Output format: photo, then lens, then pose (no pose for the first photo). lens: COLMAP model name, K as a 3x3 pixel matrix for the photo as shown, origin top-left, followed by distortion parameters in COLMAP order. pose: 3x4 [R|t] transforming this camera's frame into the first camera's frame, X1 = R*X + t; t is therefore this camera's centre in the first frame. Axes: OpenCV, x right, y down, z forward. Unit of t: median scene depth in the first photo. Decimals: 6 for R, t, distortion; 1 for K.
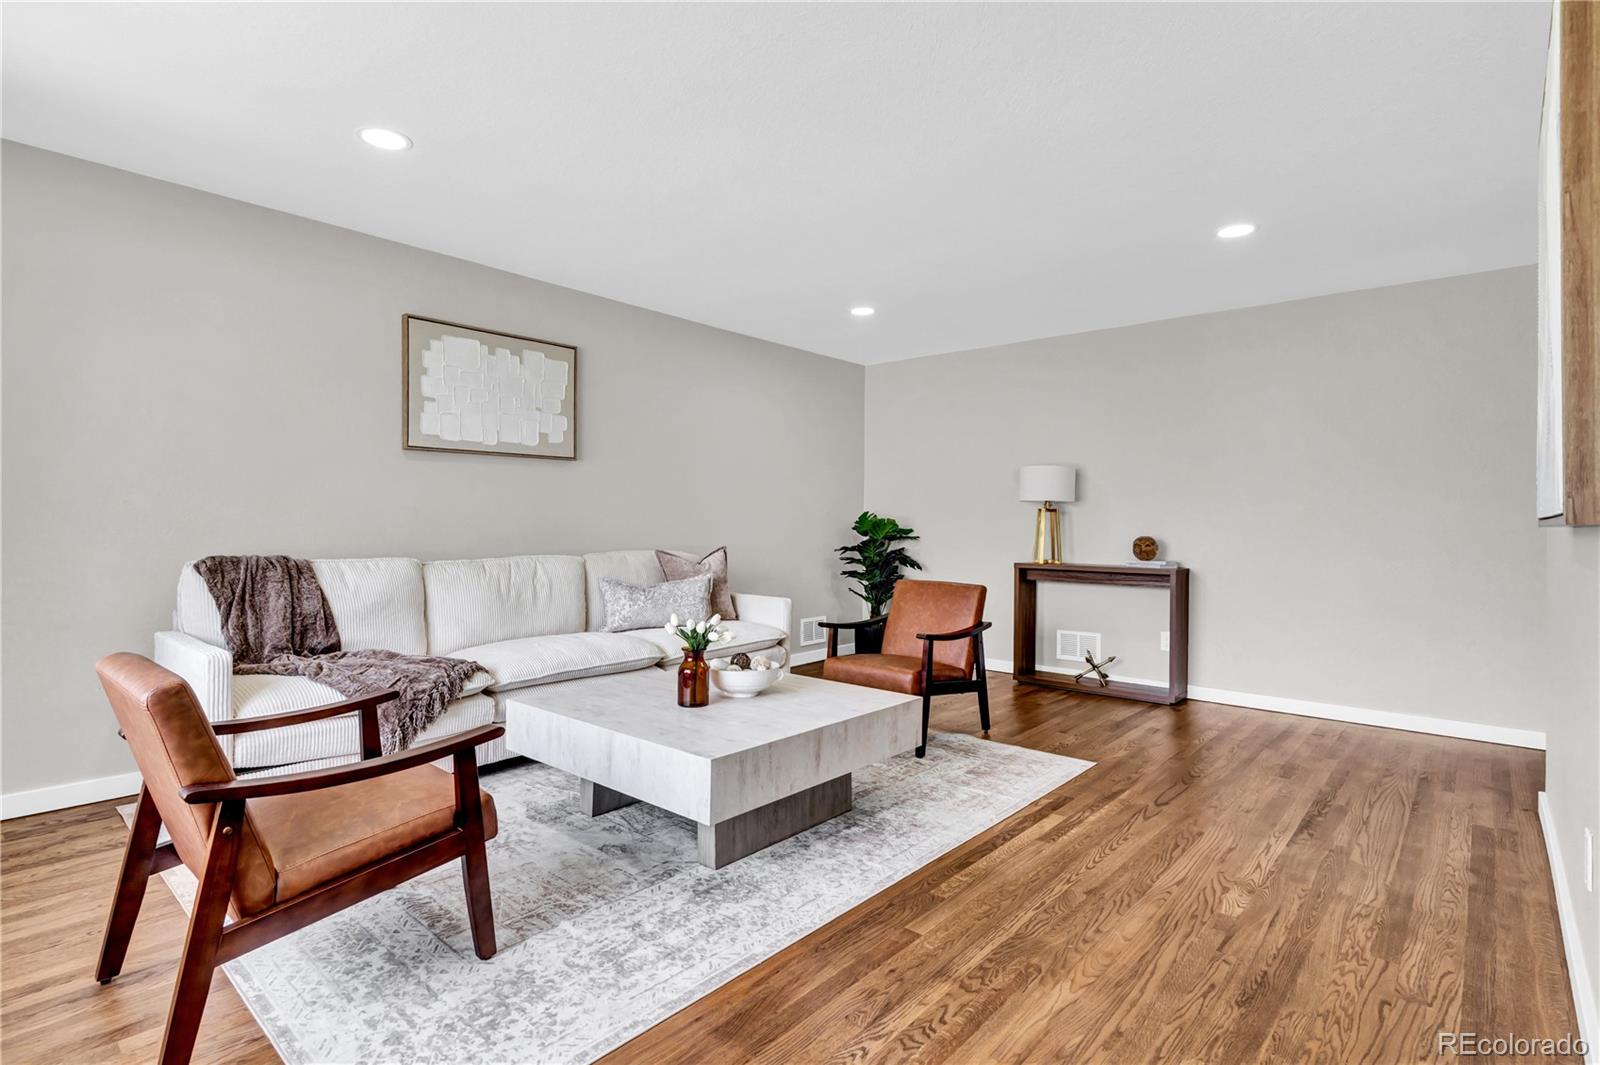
lens RADIAL K [[785.9, 0, 791.9], [0, 785.9, 528.8], [0, 0, 1]] dist [-0.000518, -0.000471]
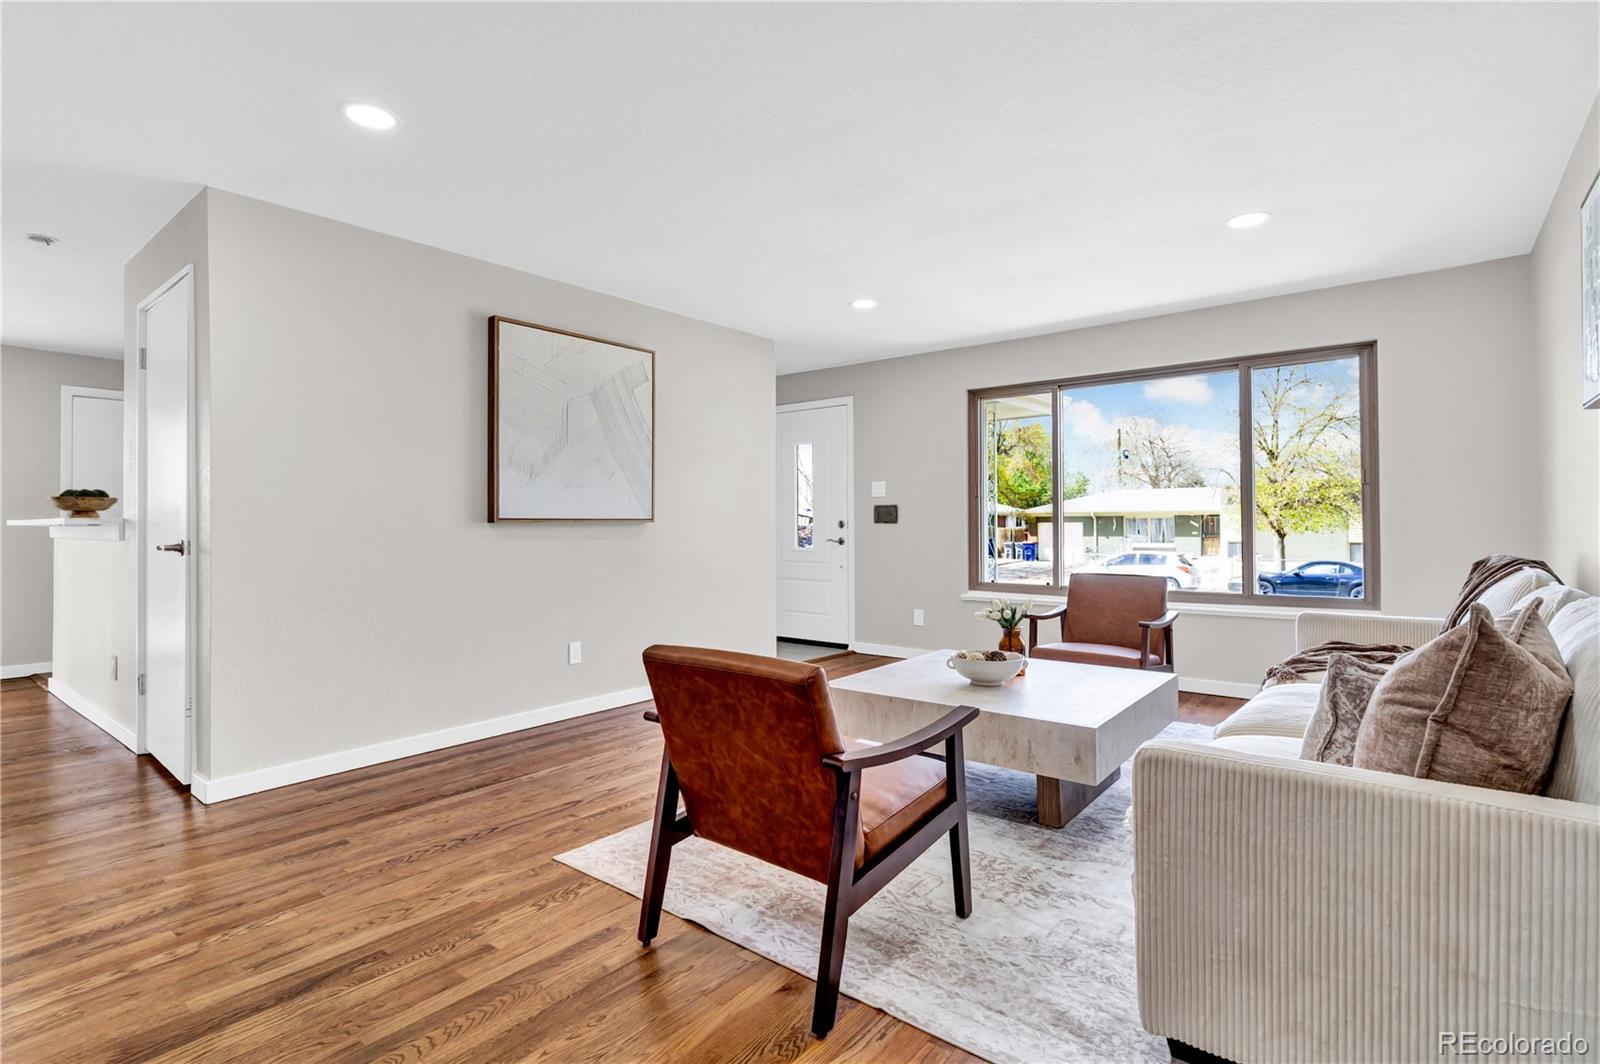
lens RADIAL K [[800.7, 0, 786.4], [0, 800.7, 520.8], [0, 0, 1]] dist [-0.003776, -0.001462]
pose [[-0.999123, -0.002589, -0.041782, 0.231182], [-0.002732, 0.999991, 0.003381, -0.011180], [0.041773, 0.003492, -0.999121, 1.929979]]
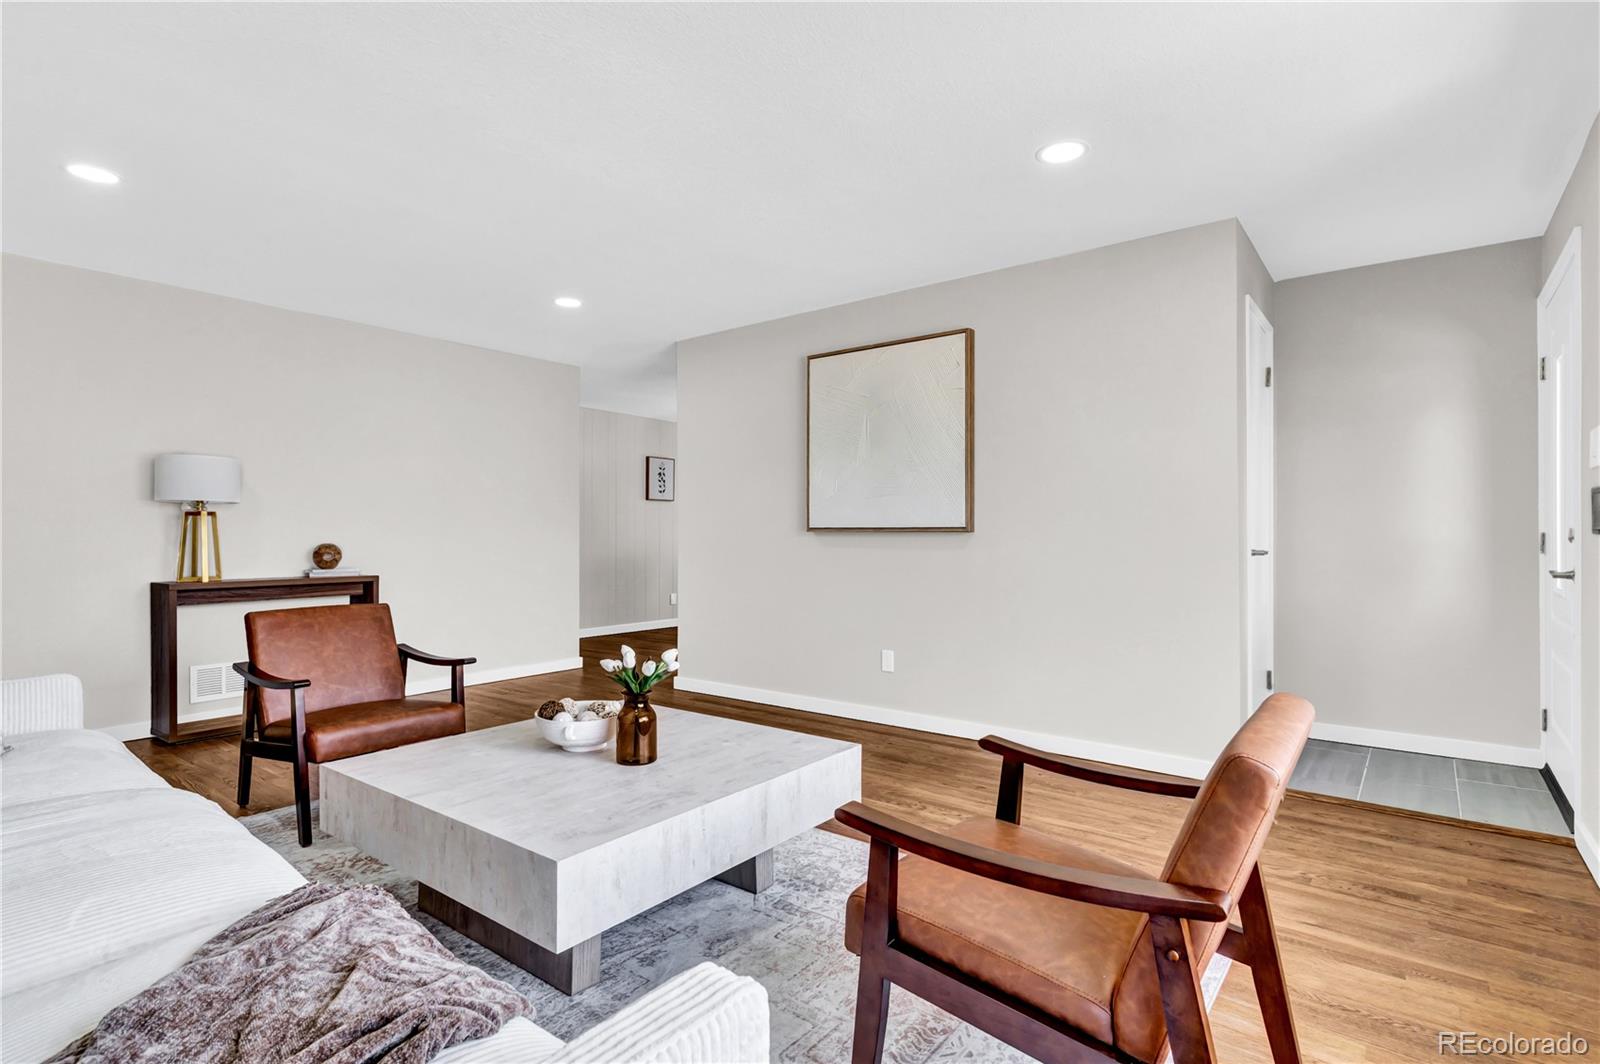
lens RADIAL K [[785.9, 0, 791.9], [0, 785.9, 528.3], [0, 0, 1]] dist [-0.000518, -0.000471]
pose [[-0.055177, -0.002687, 0.998473, -0.817421], [0.004782, 0.999984, 0.002955, -0.013136], [-0.998465, 0.004938, -0.055164, 0.775854]]
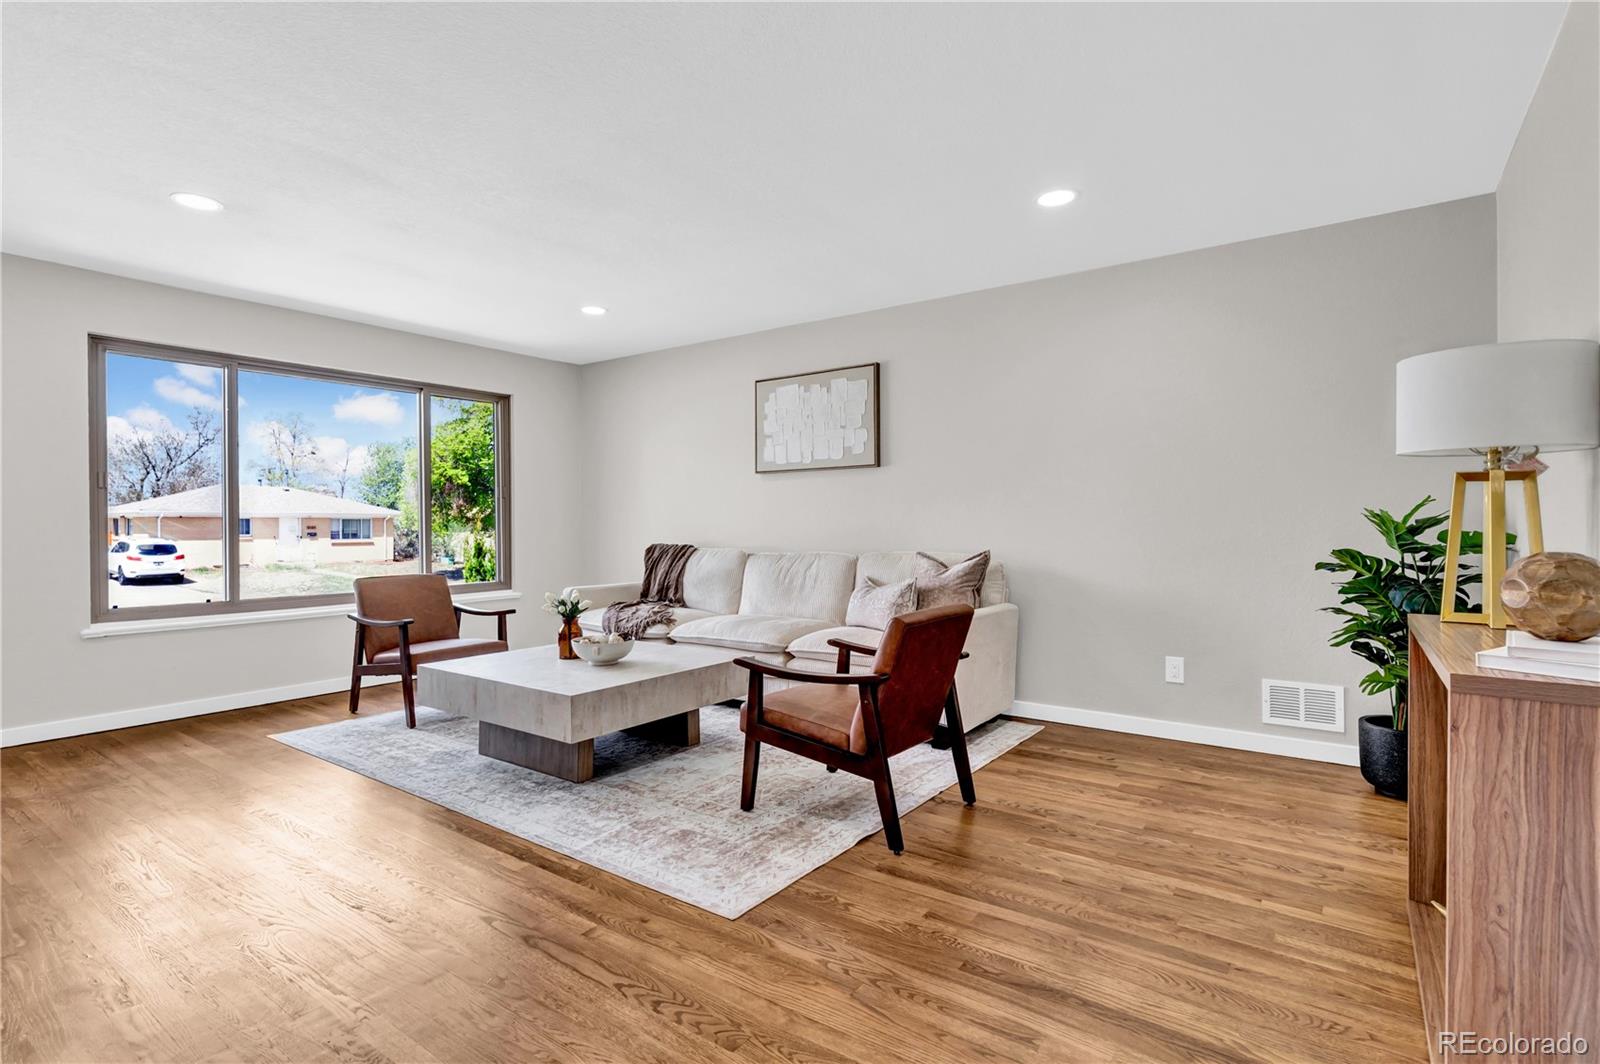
lens RADIAL K [[775.4, 0, 810.2], [0, 775.4, 535.7], [0, 0, 1]] dist [0.001770, -0.002418]
pose [[0.108373, 0.008984, -0.994070, 1.094393], [-0.004030, 0.999955, 0.008598, -0.000813], [0.994102, 0.003074, 0.108405, 1.107280]]
